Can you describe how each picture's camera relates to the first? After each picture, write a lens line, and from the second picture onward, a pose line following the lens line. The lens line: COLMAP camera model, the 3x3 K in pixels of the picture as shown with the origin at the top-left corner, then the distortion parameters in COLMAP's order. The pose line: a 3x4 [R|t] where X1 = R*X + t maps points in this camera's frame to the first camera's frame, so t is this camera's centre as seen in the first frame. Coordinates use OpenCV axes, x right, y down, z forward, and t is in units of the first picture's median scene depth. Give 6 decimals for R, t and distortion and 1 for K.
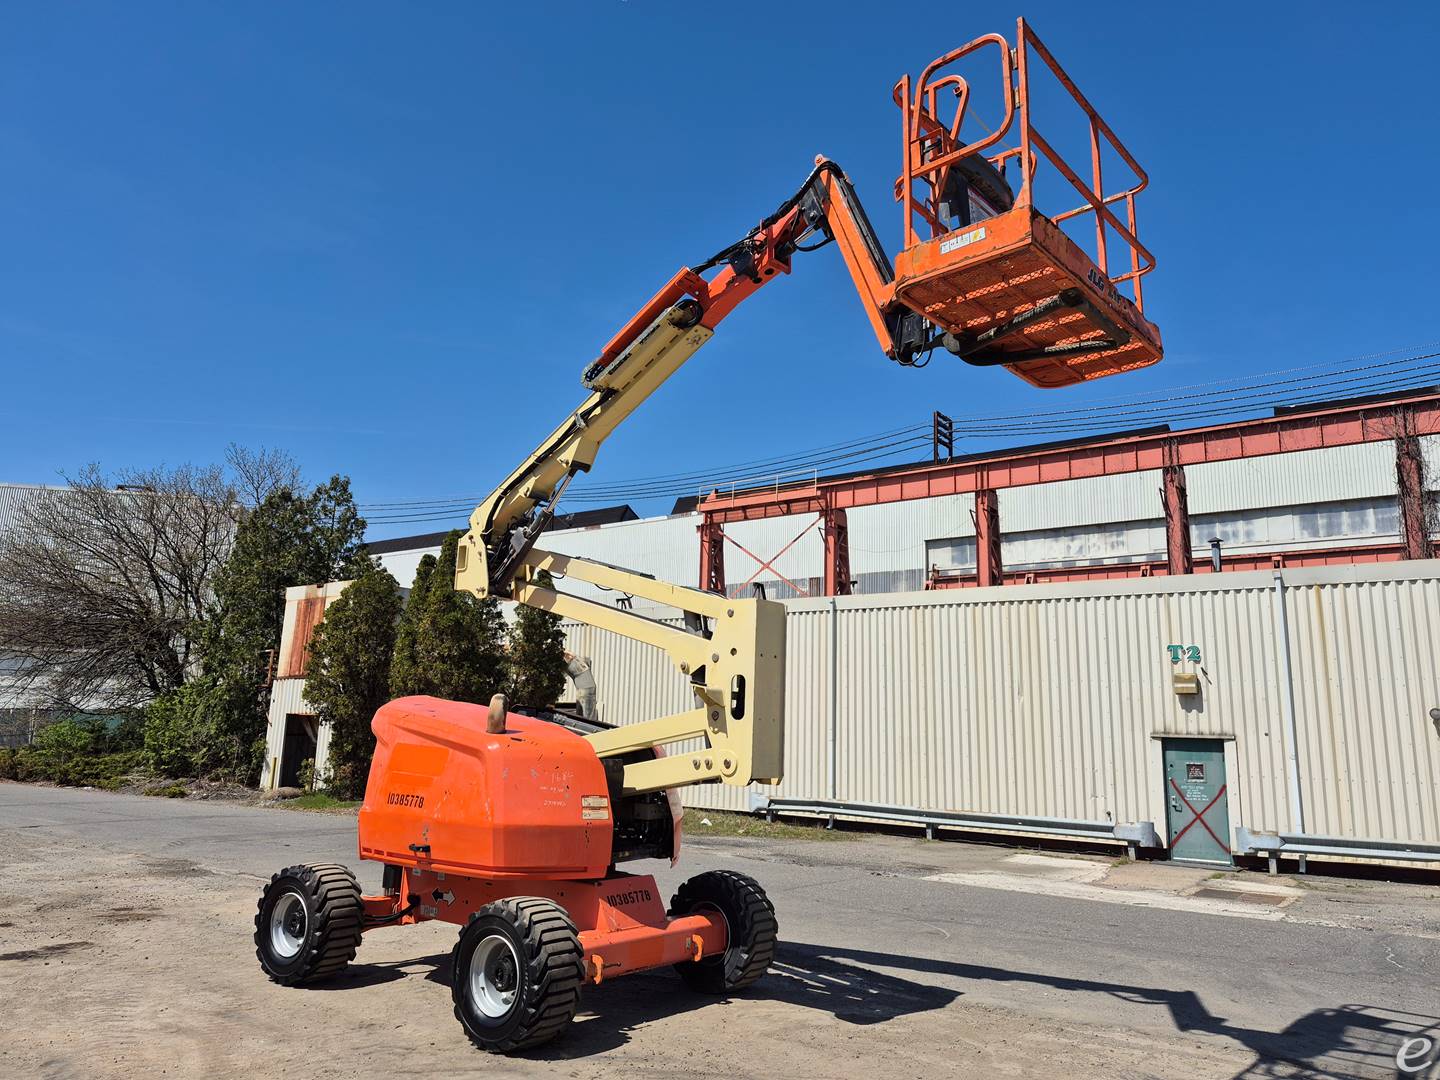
lens RADIAL K [[992.0, 0, 721.8], [0, 992.0, 545.2], [0, 0, 1]] dist [0.086325, -0.081773]
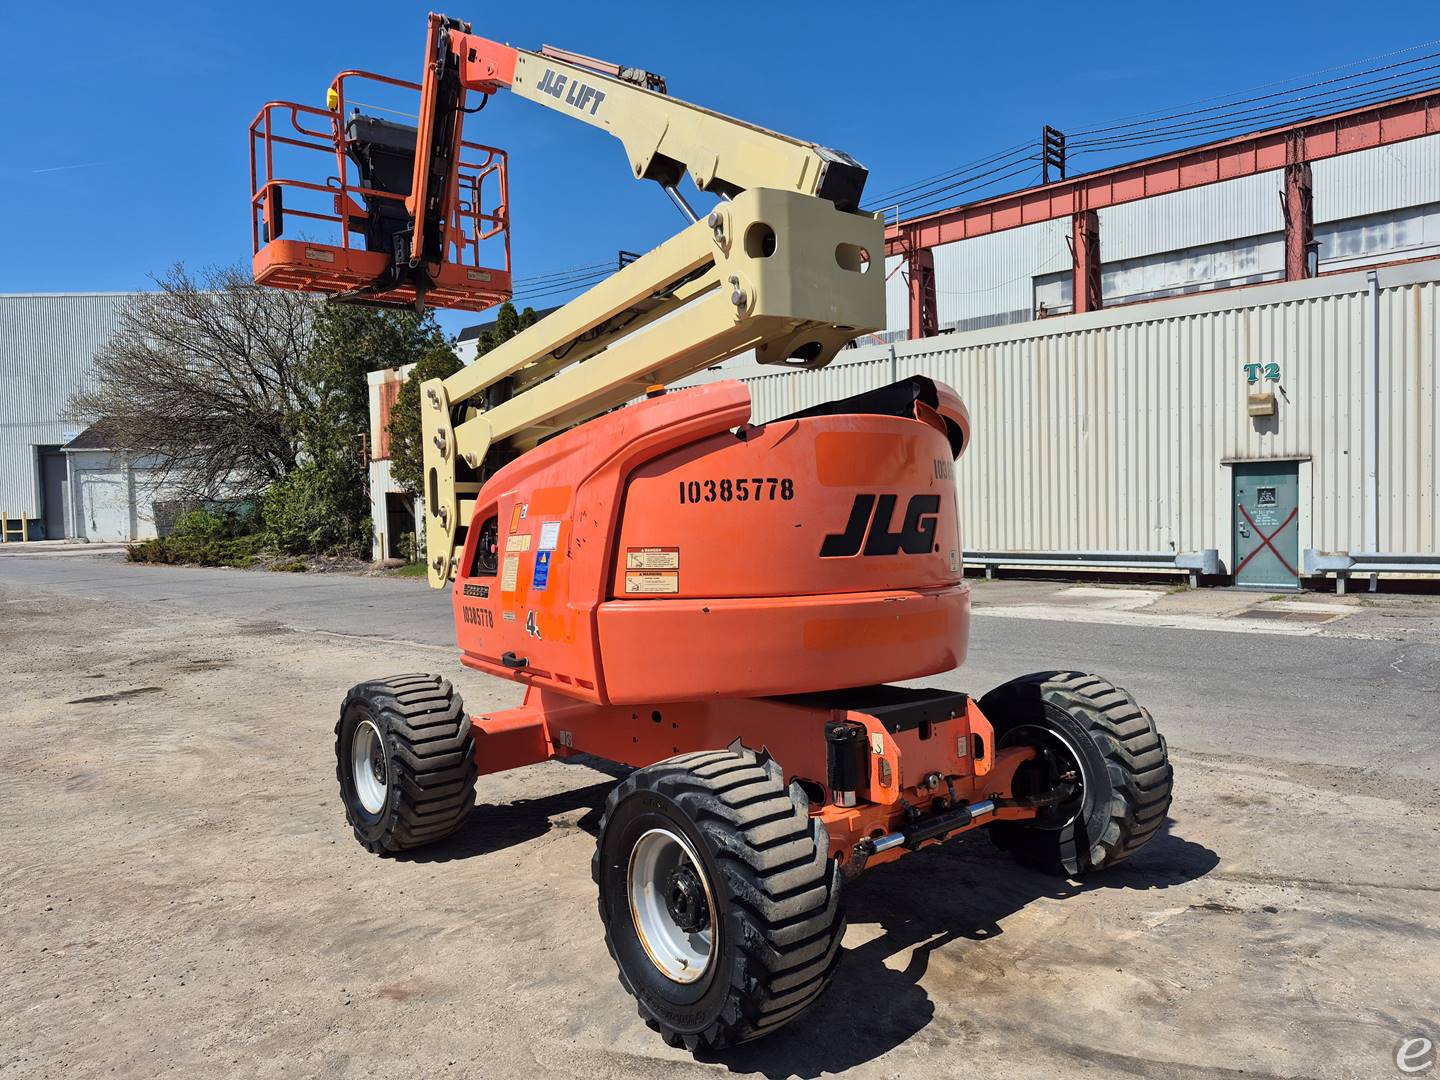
lens RADIAL K [[992.0, 0, 716.3], [0, 992.0, 547.3], [0, 0, 1]] dist [0.086325, -0.081773]
pose [[0.990590, -0.048097, -0.128133, 0.065415], [0.076637, 0.970607, 0.228144, 0.011703], [0.113394, -0.235817, 0.965159, 0.004916]]
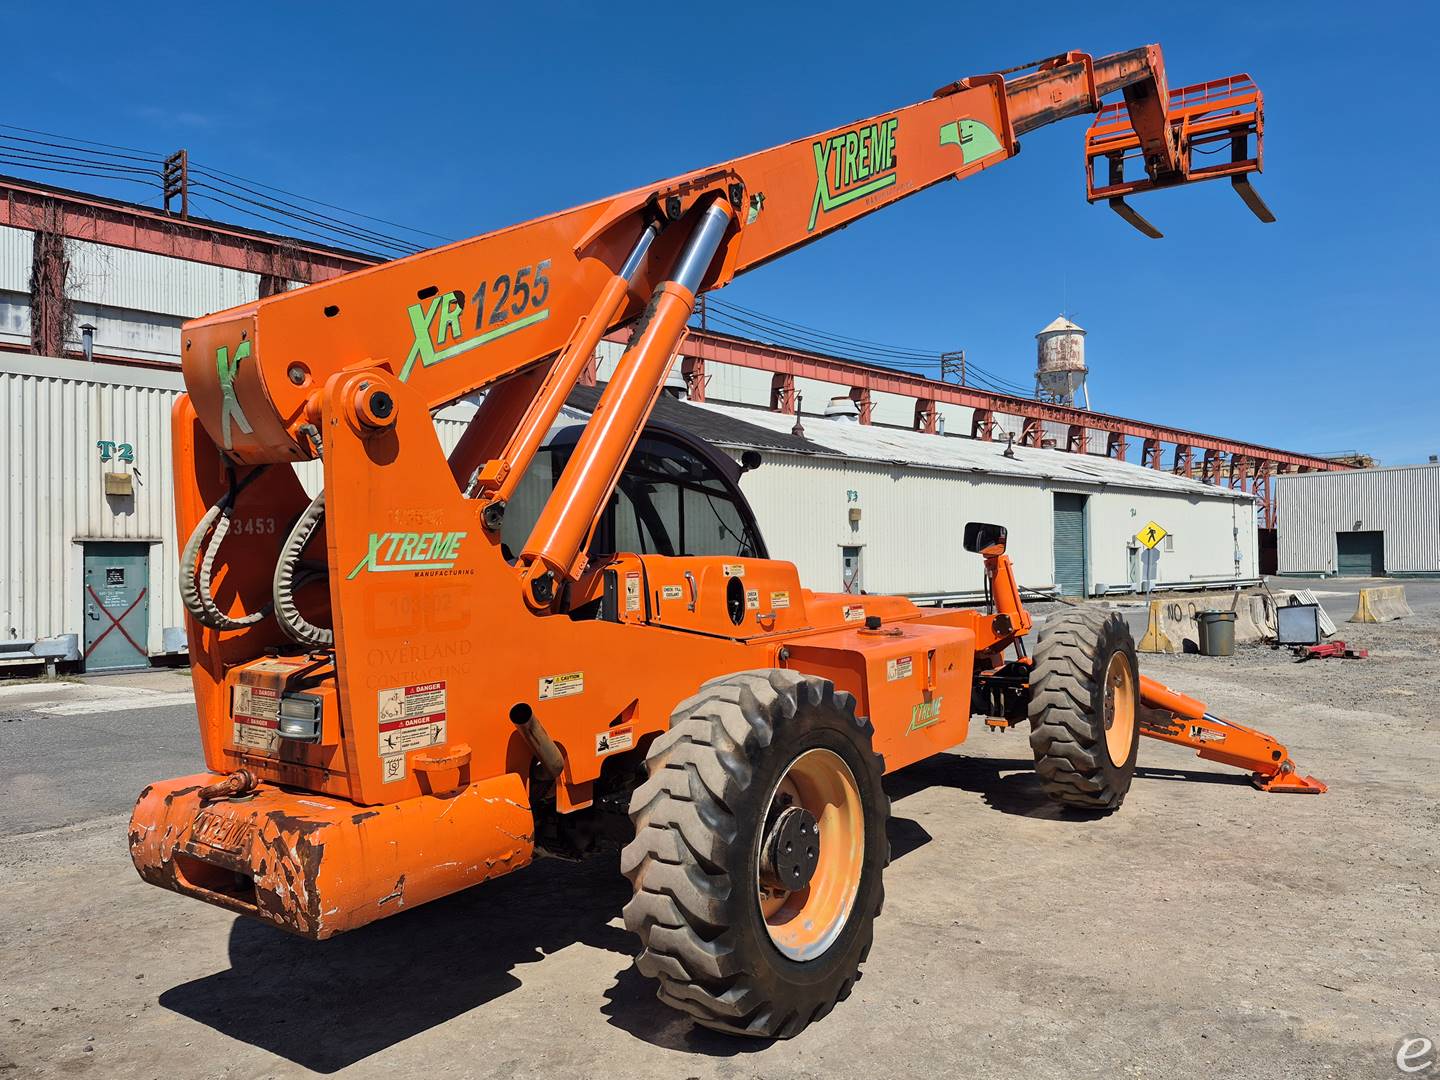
lens RADIAL K [[1086.8, 0, 735.6], [0, 1086.8, 552.3], [0, 0, 1]] dist [0.101858, -0.106751]
pose [[0.127354, -0.017004, 0.991712, -0.430629], [-0.171593, 0.984399, 0.038914, 0.056224], [-0.976902, -0.175126, 0.122449, 0.281089]]
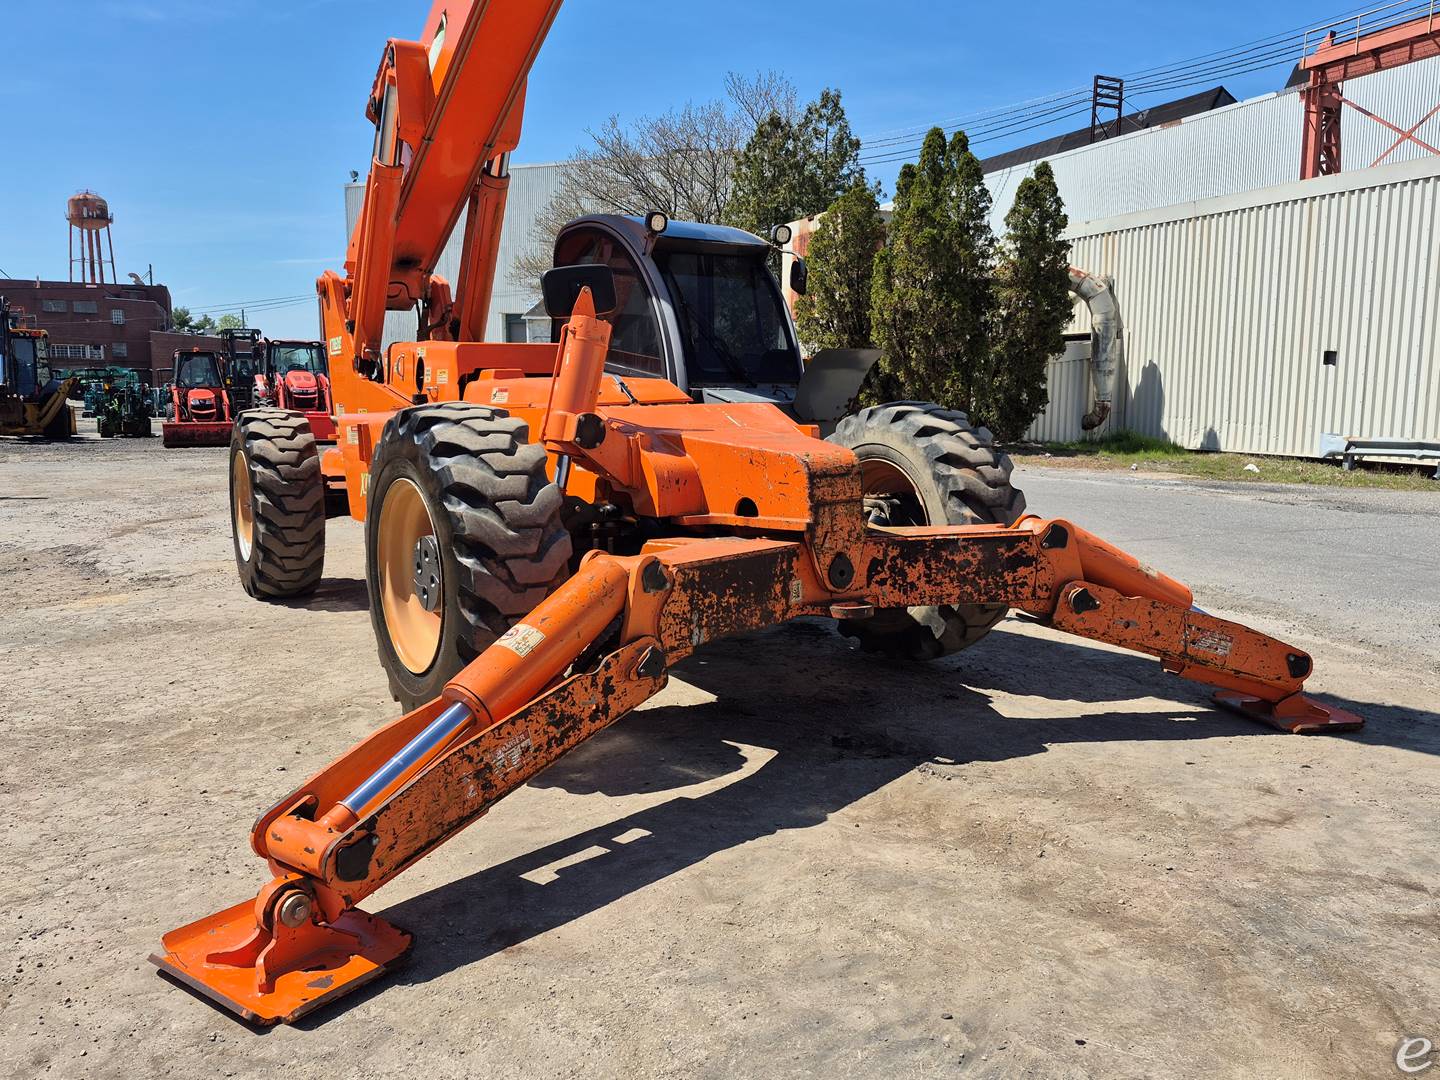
lens RADIAL K [[1086.8, 0, 735.0], [0, 1086.8, 531.6], [0, 0, 1]] dist [0.101858, -0.106751]
pose [[0.868417, 0.042865, -0.493978, 0.070042], [0.109636, 0.954997, 0.275611, 0.041441], [0.483562, -0.293503, 0.824636, 0.066842]]
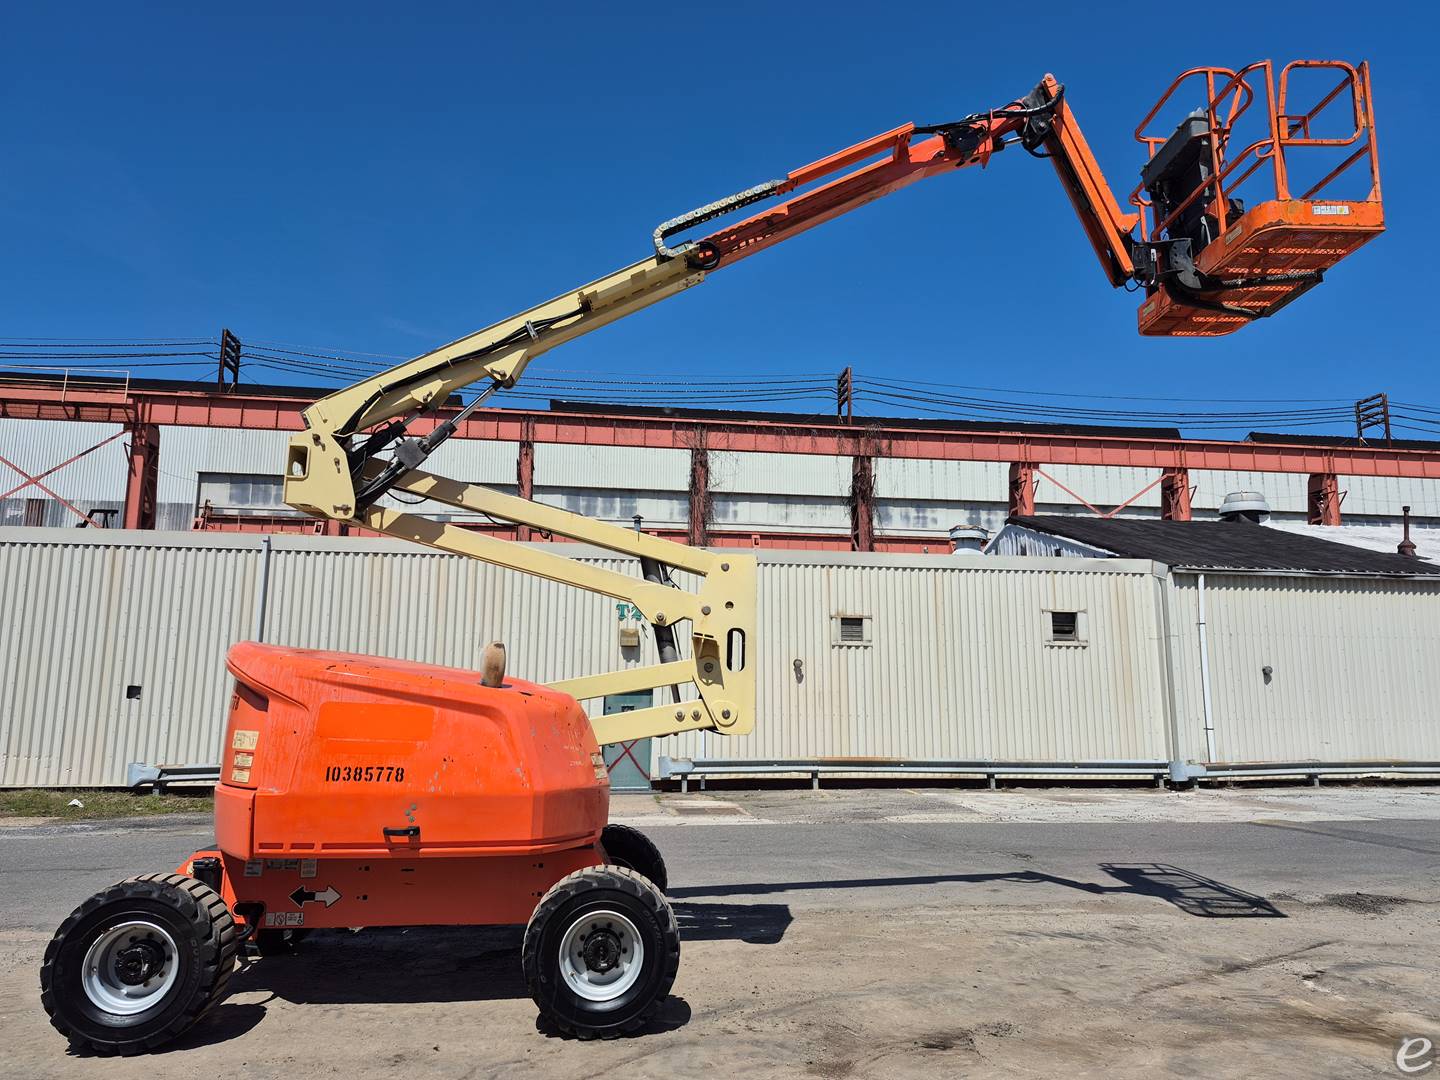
lens RADIAL K [[992.0, 0, 722.7], [0, 992.0, 540.1], [0, 0, 1]] dist [0.086325, -0.081773]
pose [[0.718294, 0.088530, 0.690084, -0.238526], [-0.117547, 0.993054, -0.005045, 0.016322], [-0.685738, -0.077493, 0.723712, 0.093693]]
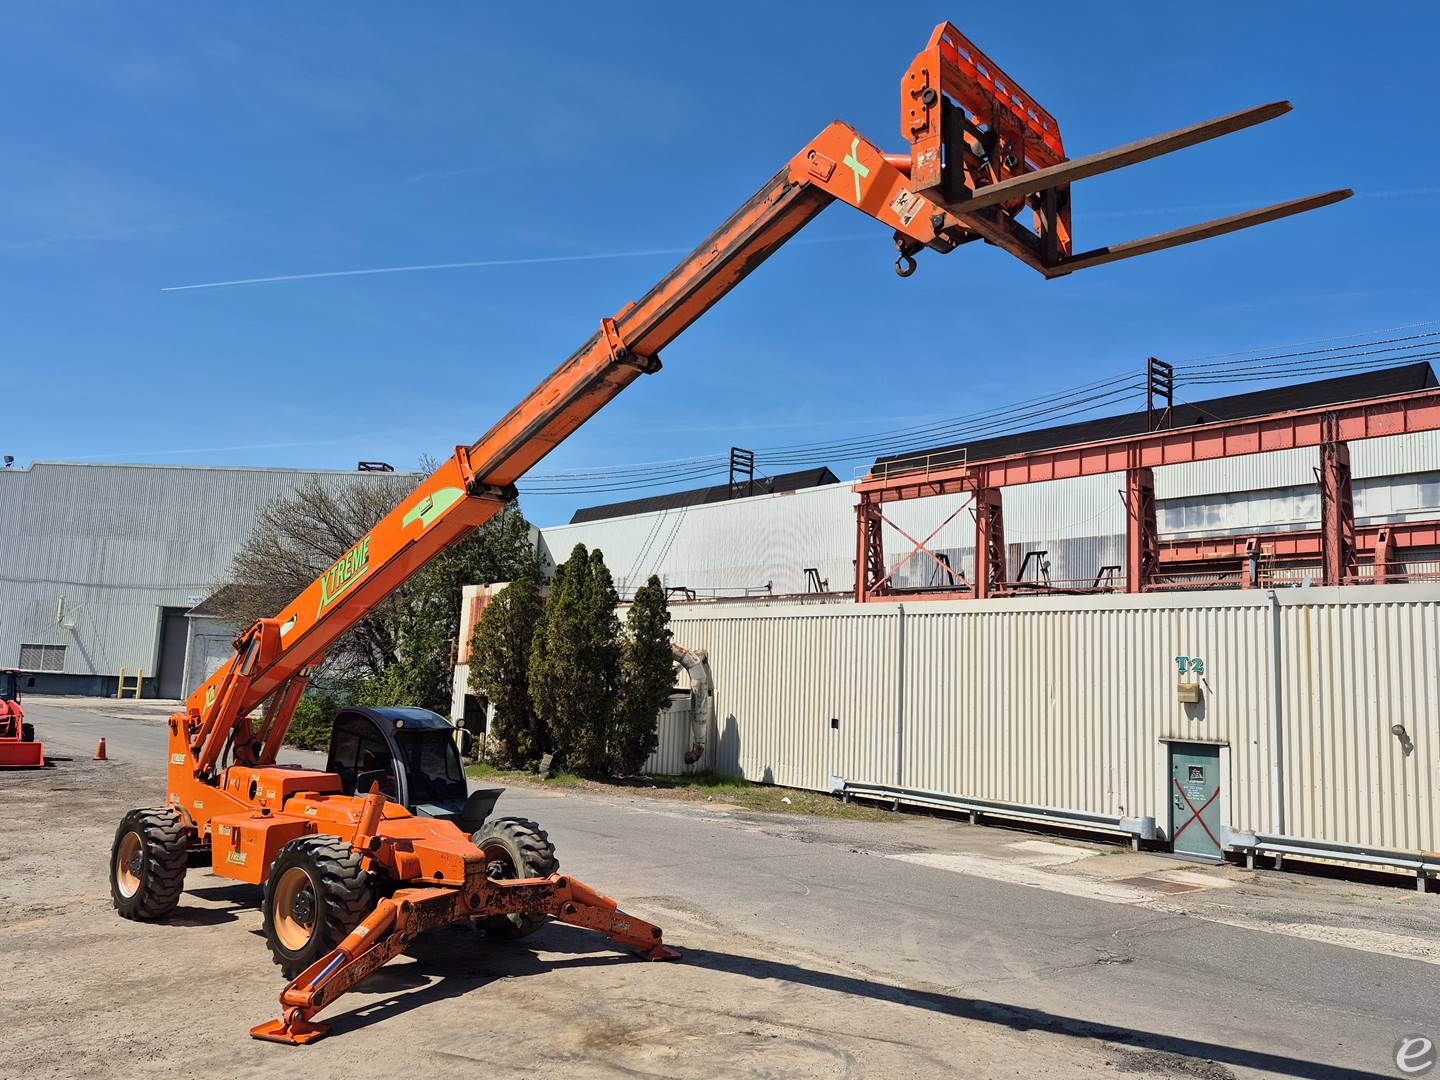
lens RADIAL K [[1086.8, 0, 728.6], [0, 1086.8, 558.9], [0, 0, 1]] dist [0.101858, -0.106751]
pose [[0.973410, -0.013680, -0.228661, 0.227396], [0.028682, 0.997638, 0.062414, -0.085552], [0.227268, -0.067313, 0.971503, -0.230611]]
